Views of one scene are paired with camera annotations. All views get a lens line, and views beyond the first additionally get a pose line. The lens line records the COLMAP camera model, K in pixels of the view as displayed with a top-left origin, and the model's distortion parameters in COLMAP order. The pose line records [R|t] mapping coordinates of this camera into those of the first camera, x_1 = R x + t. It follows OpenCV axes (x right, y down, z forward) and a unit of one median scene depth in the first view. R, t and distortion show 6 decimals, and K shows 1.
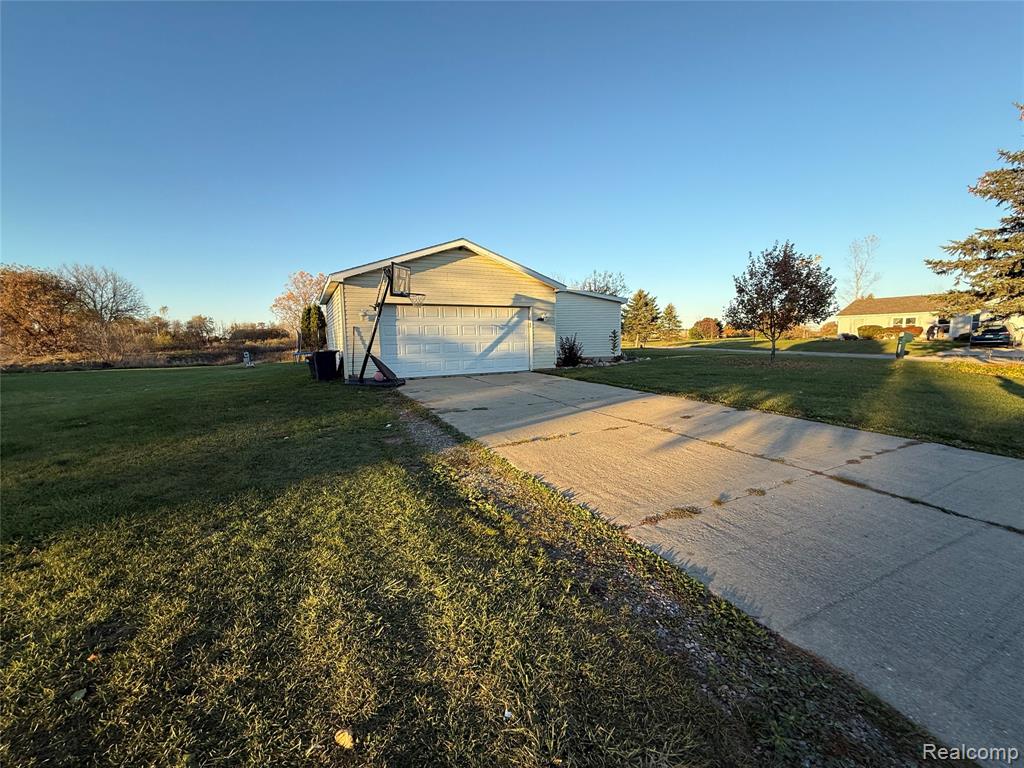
lens RADIAL K [[410.6, 0, 511.7], [0, 410.6, 385.6], [0, 0, 1]] dist [-0.002970, -0.000140]
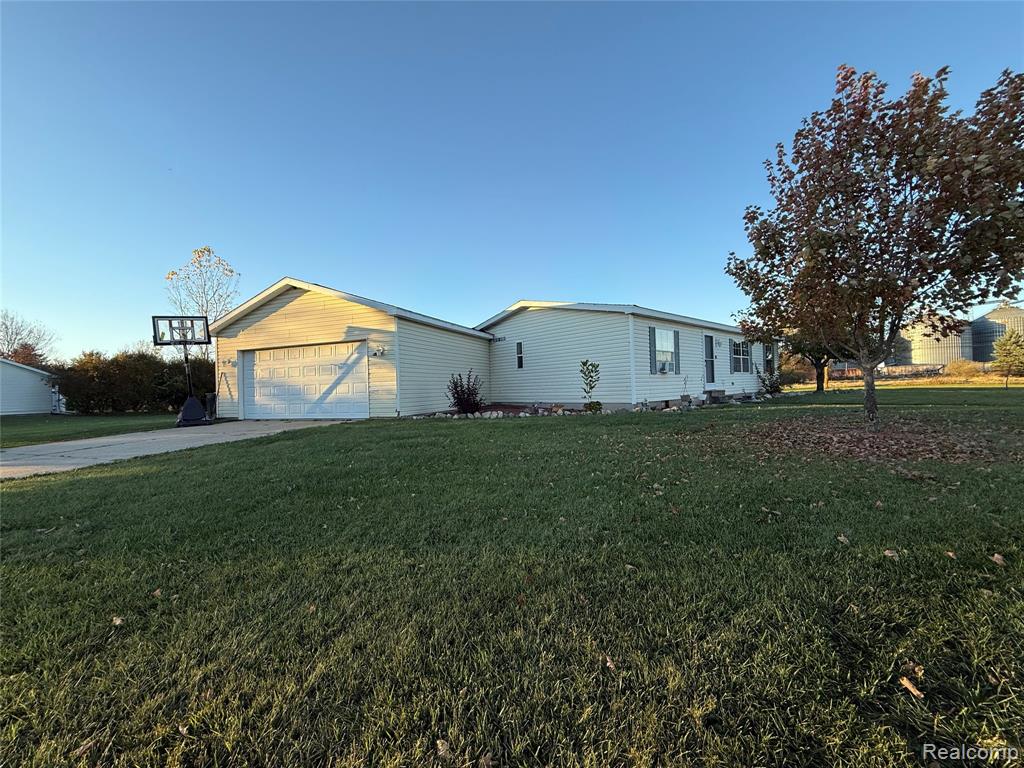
lens RADIAL K [[410.6, 0, 511.0], [0, 410.6, 381.1], [0, 0, 1]] dist [-0.002970, -0.000140]
pose [[0.686596, -0.024609, -0.726622, 0.834560], [-0.055176, 0.994781, -0.085827, -0.059627], [0.724942, 0.099021, 0.681655, 0.681154]]
